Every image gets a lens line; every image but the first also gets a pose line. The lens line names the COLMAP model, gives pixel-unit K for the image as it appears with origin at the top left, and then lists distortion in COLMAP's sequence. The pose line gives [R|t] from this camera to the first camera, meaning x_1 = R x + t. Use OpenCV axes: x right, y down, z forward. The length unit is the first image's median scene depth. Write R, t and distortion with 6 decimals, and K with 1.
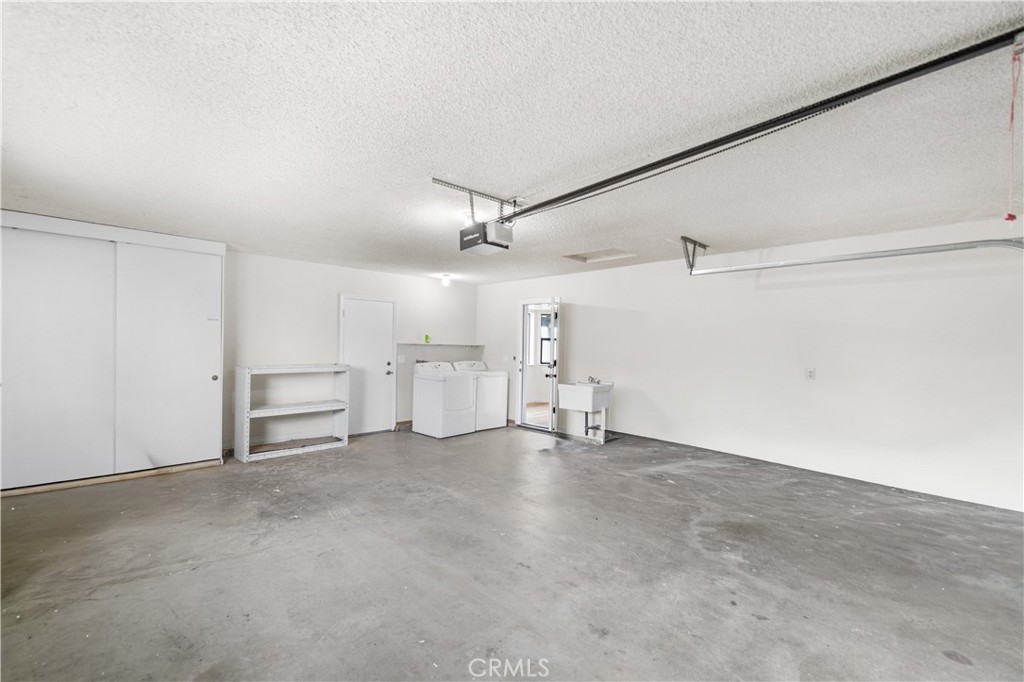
lens RADIAL K [[457.1, 0, 499.9], [0, 457.1, 340.9], [0, 0, 1]] dist [-0.000501, -0.000051]
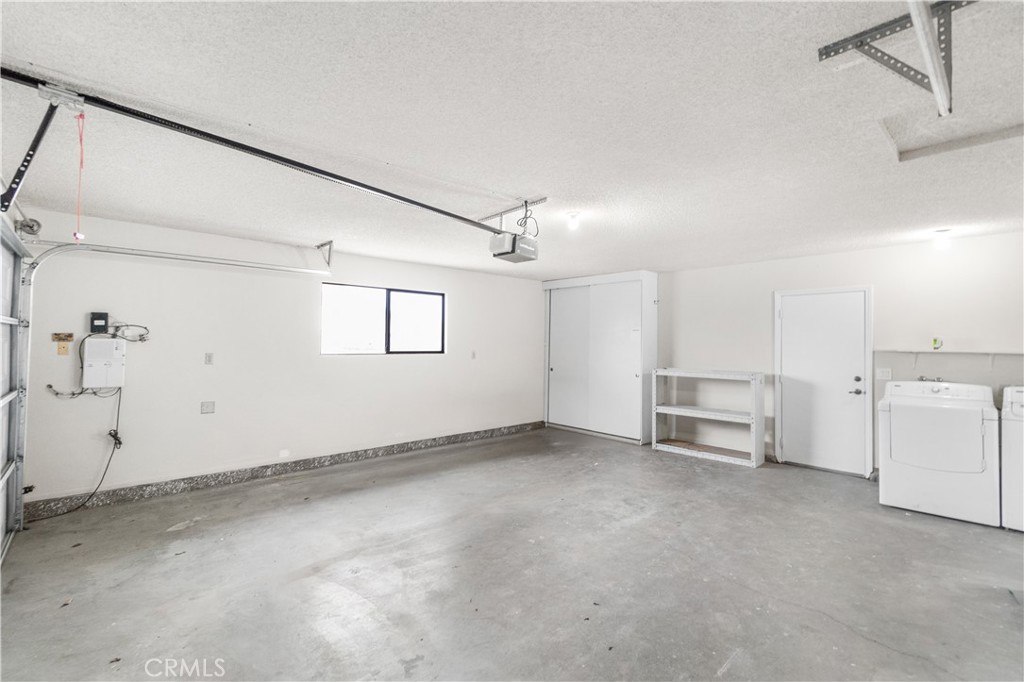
lens RADIAL K [[457.1, 0, 499.9], [0, 457.1, 340.9], [0, 0, 1]] dist [-0.000501, -0.000051]
pose [[-0.027106, -0.021398, -0.999404, 0.573995], [-0.008310, 0.999741, -0.021180, 0.012802], [0.999598, 0.007731, -0.027277, 0.562774]]
